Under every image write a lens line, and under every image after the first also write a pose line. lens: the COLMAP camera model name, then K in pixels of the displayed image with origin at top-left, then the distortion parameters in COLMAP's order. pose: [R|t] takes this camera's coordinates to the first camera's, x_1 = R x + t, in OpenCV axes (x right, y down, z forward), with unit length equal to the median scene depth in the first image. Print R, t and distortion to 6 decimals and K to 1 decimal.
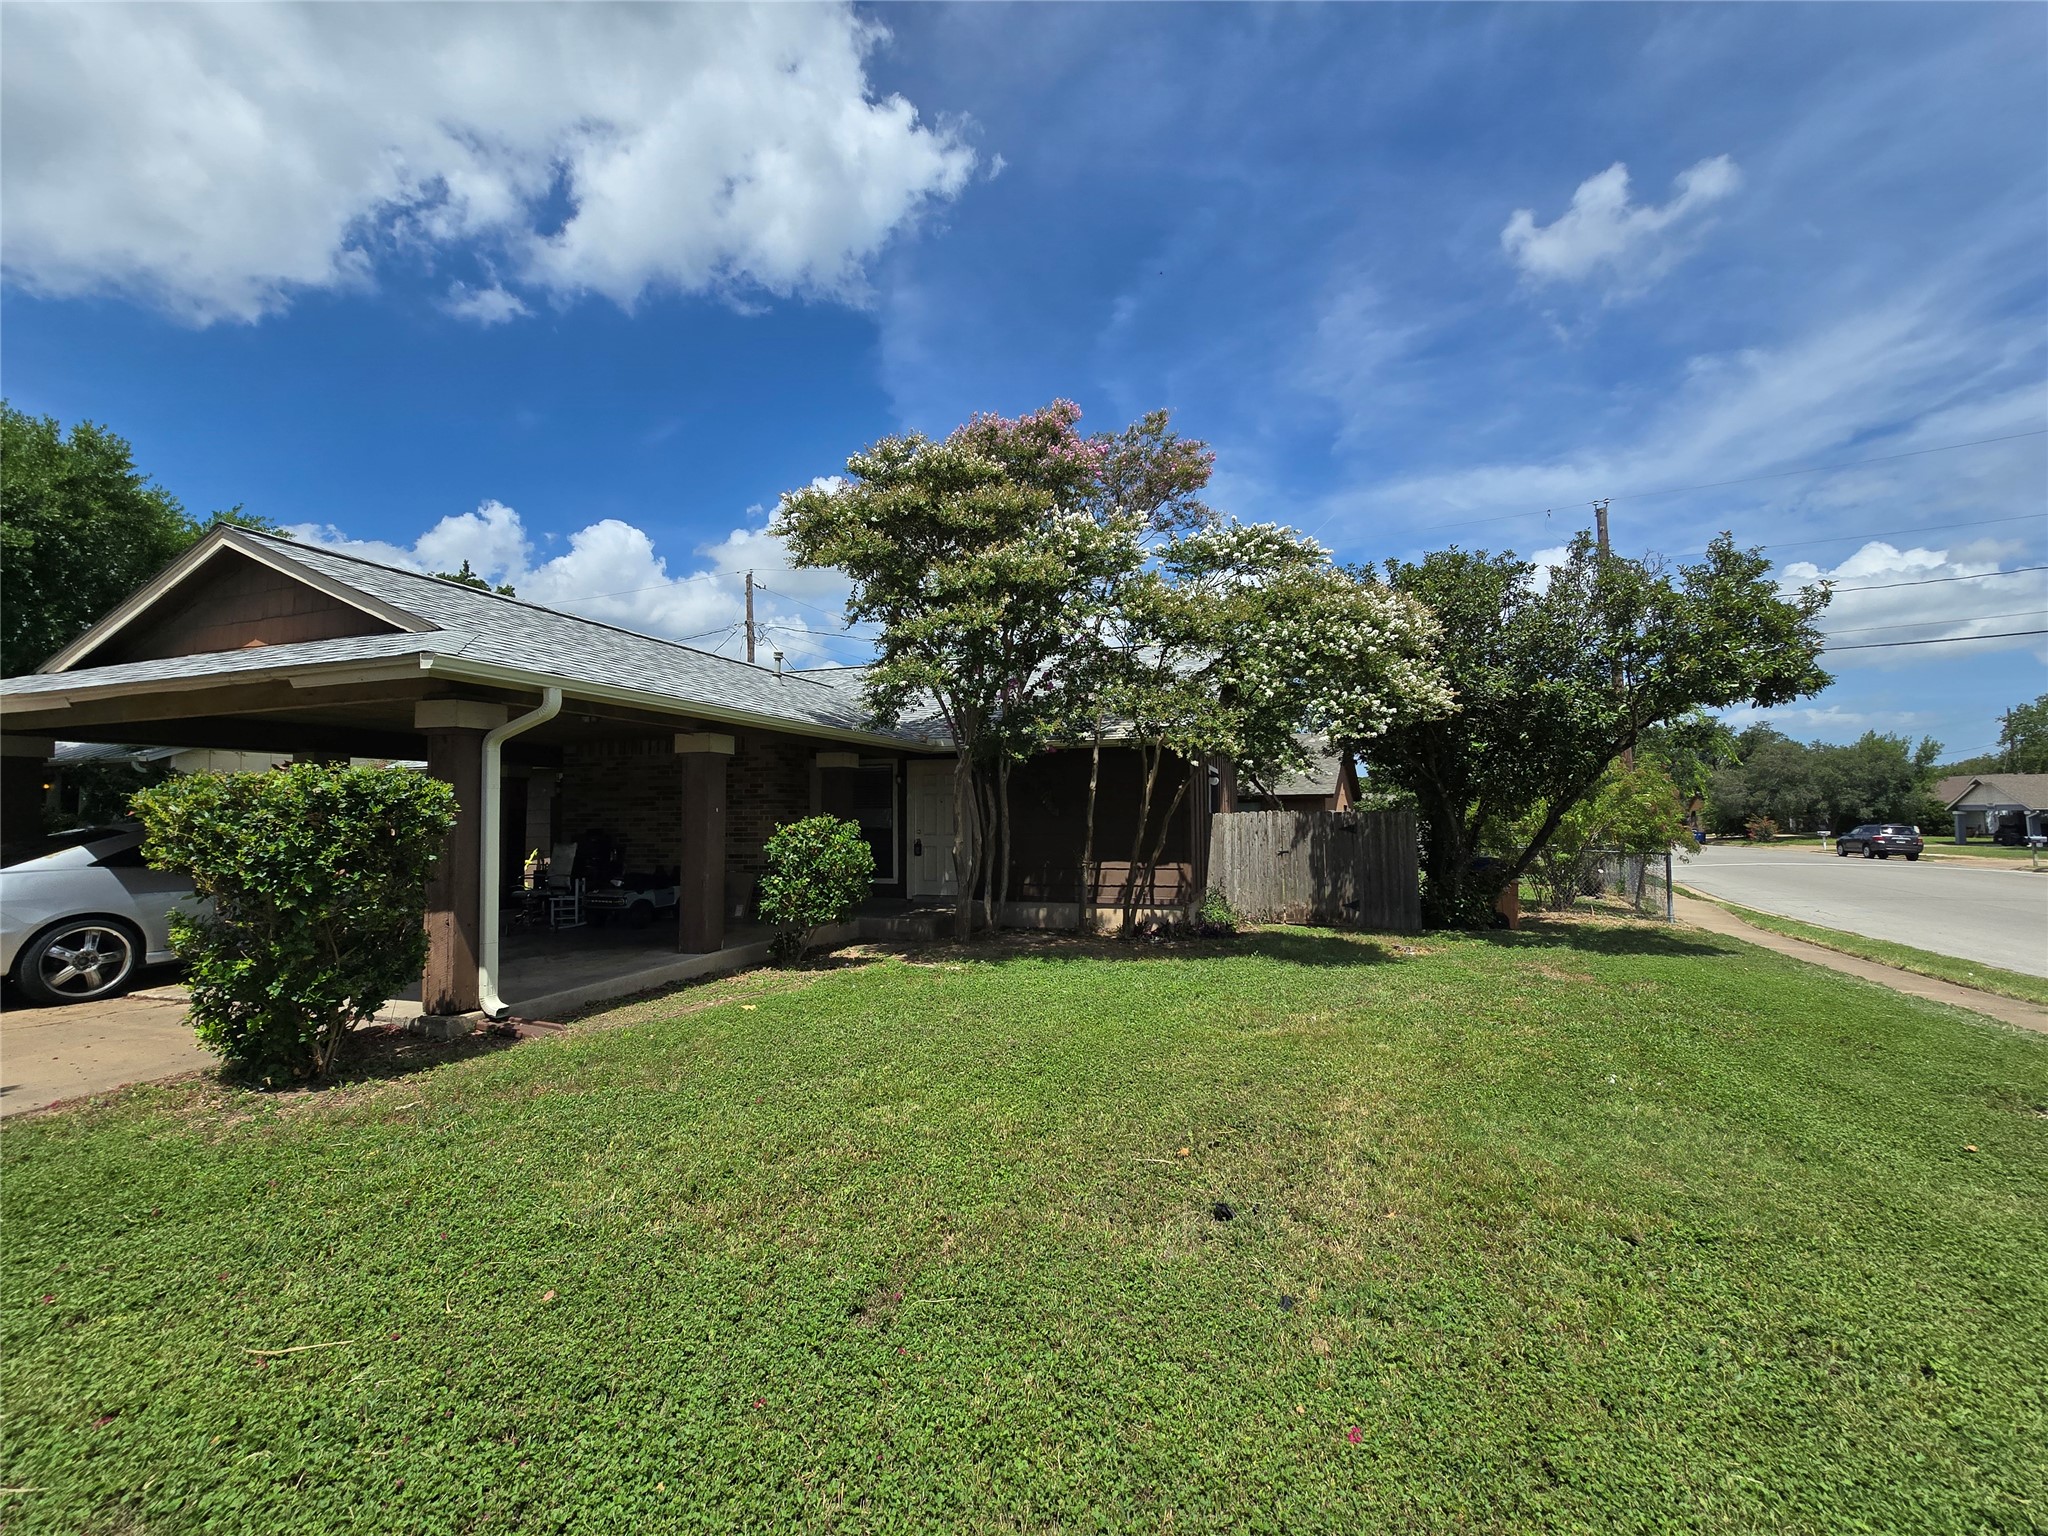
lens RADIAL K [[840.4, 0, 1025.6], [0, 840.4, 765.4], [0, 0, 1]] dist [-0.004324, 0.001421]
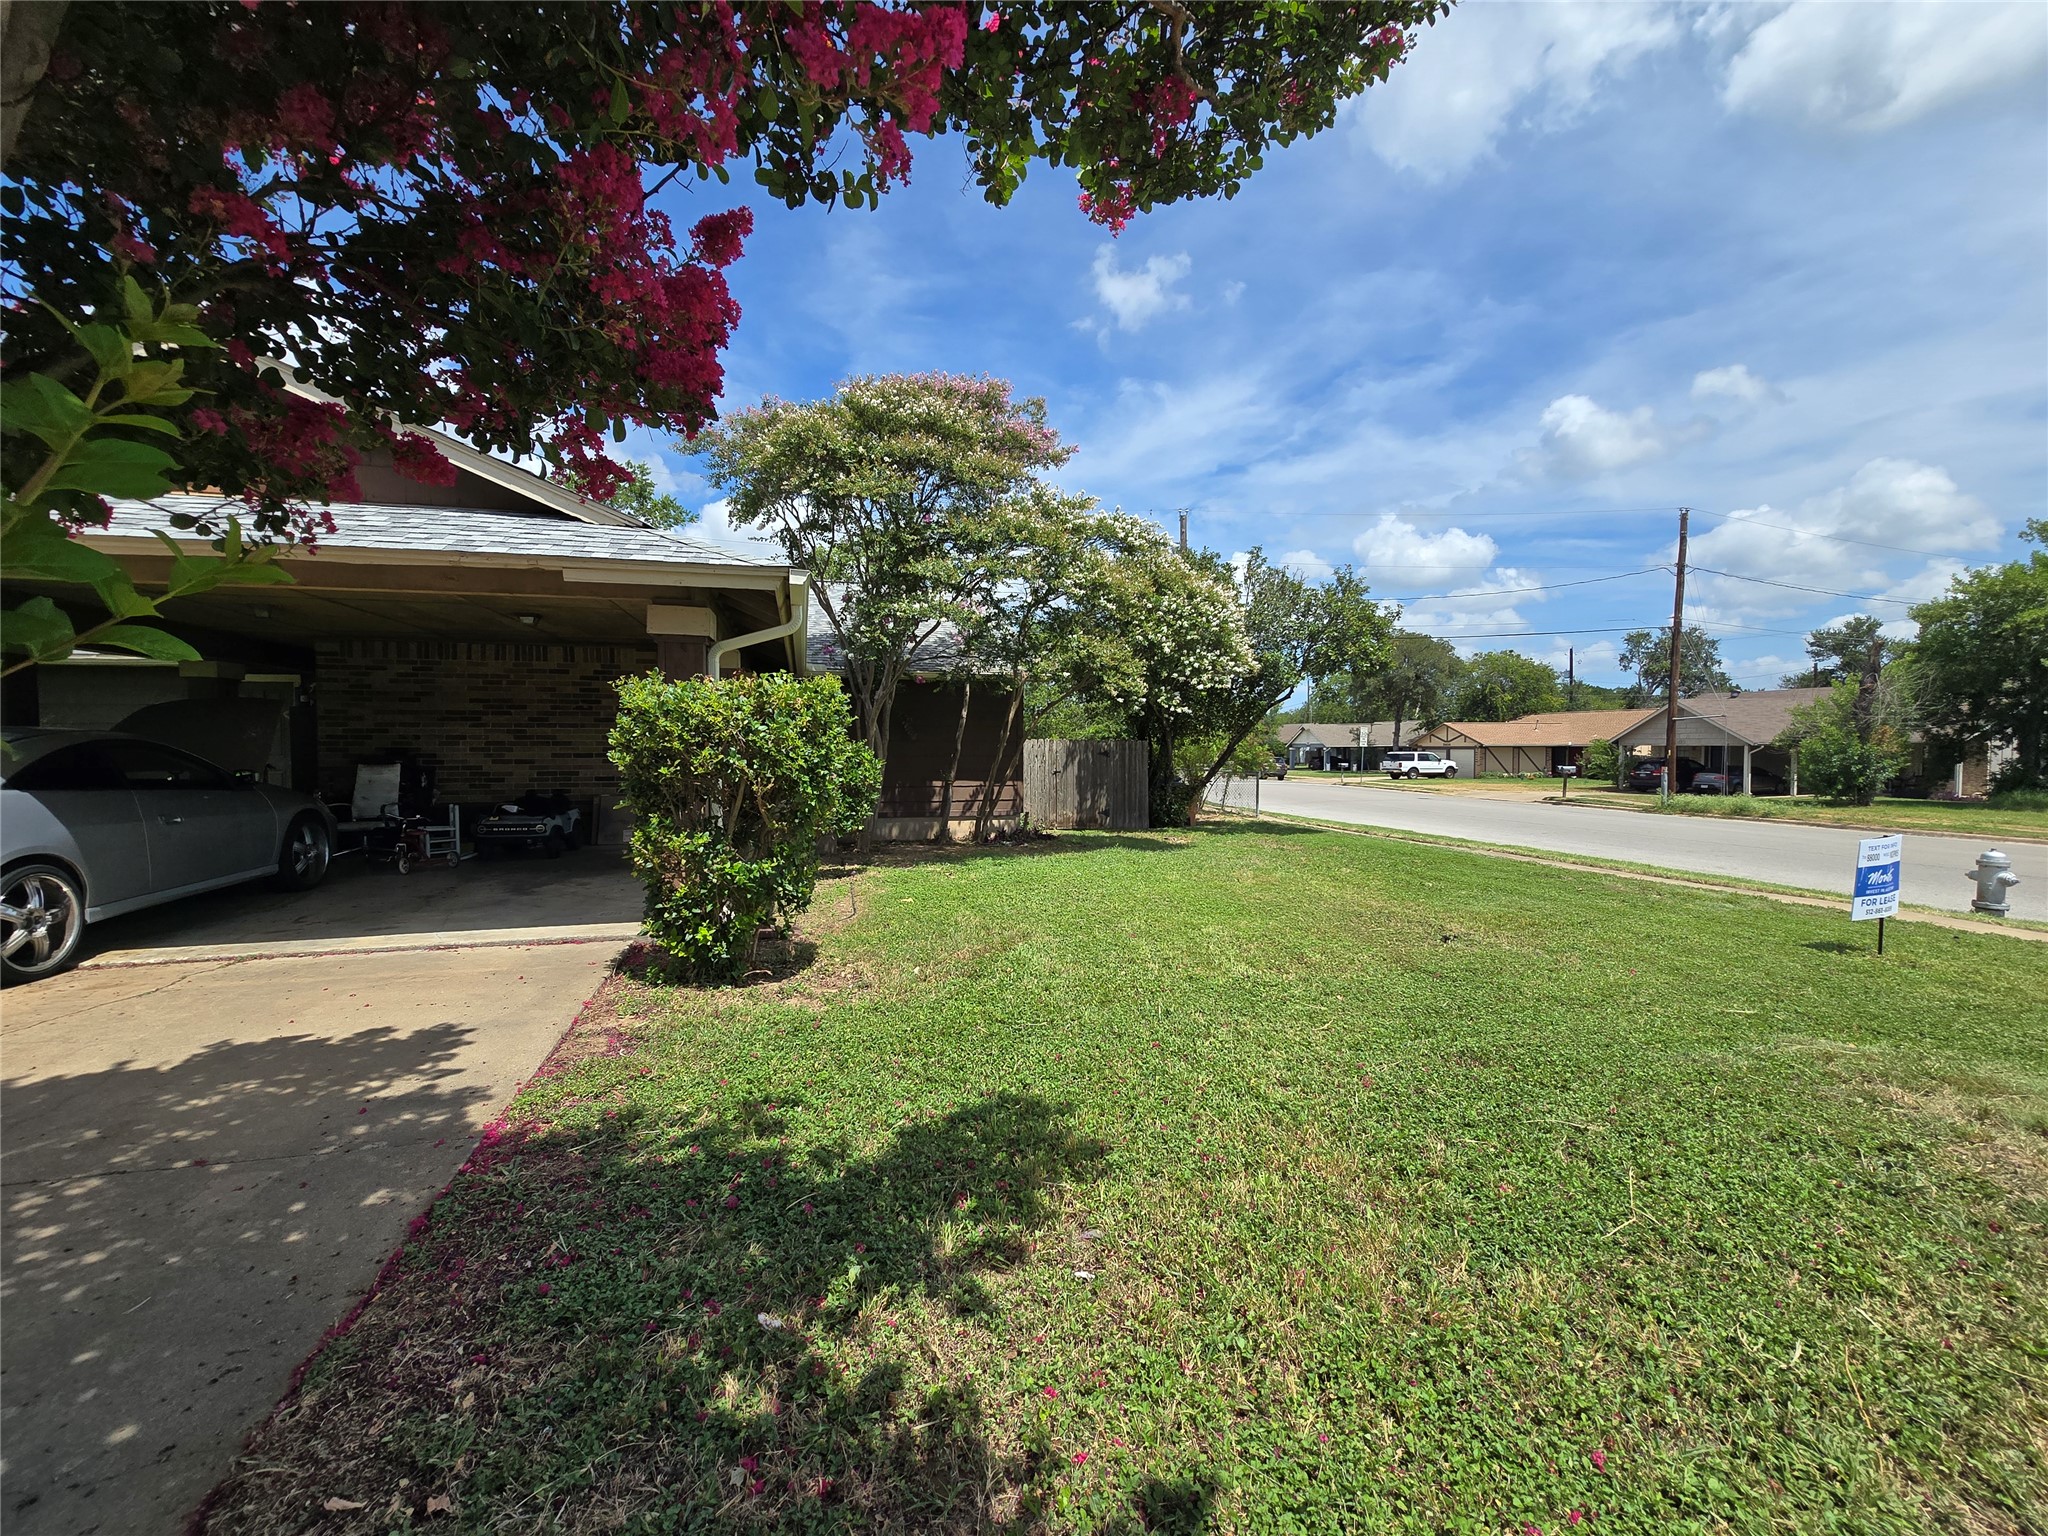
lens RADIAL K [[840.4, 0, 1007.8], [0, 840.4, 771.9], [0, 0, 1]] dist [-0.004324, 0.001421]
pose [[0.846576, -0.003522, 0.532257, -0.429498], [-0.045341, 0.995866, 0.078706, 0.007965], [-0.530334, -0.090763, 0.842917, -0.009698]]
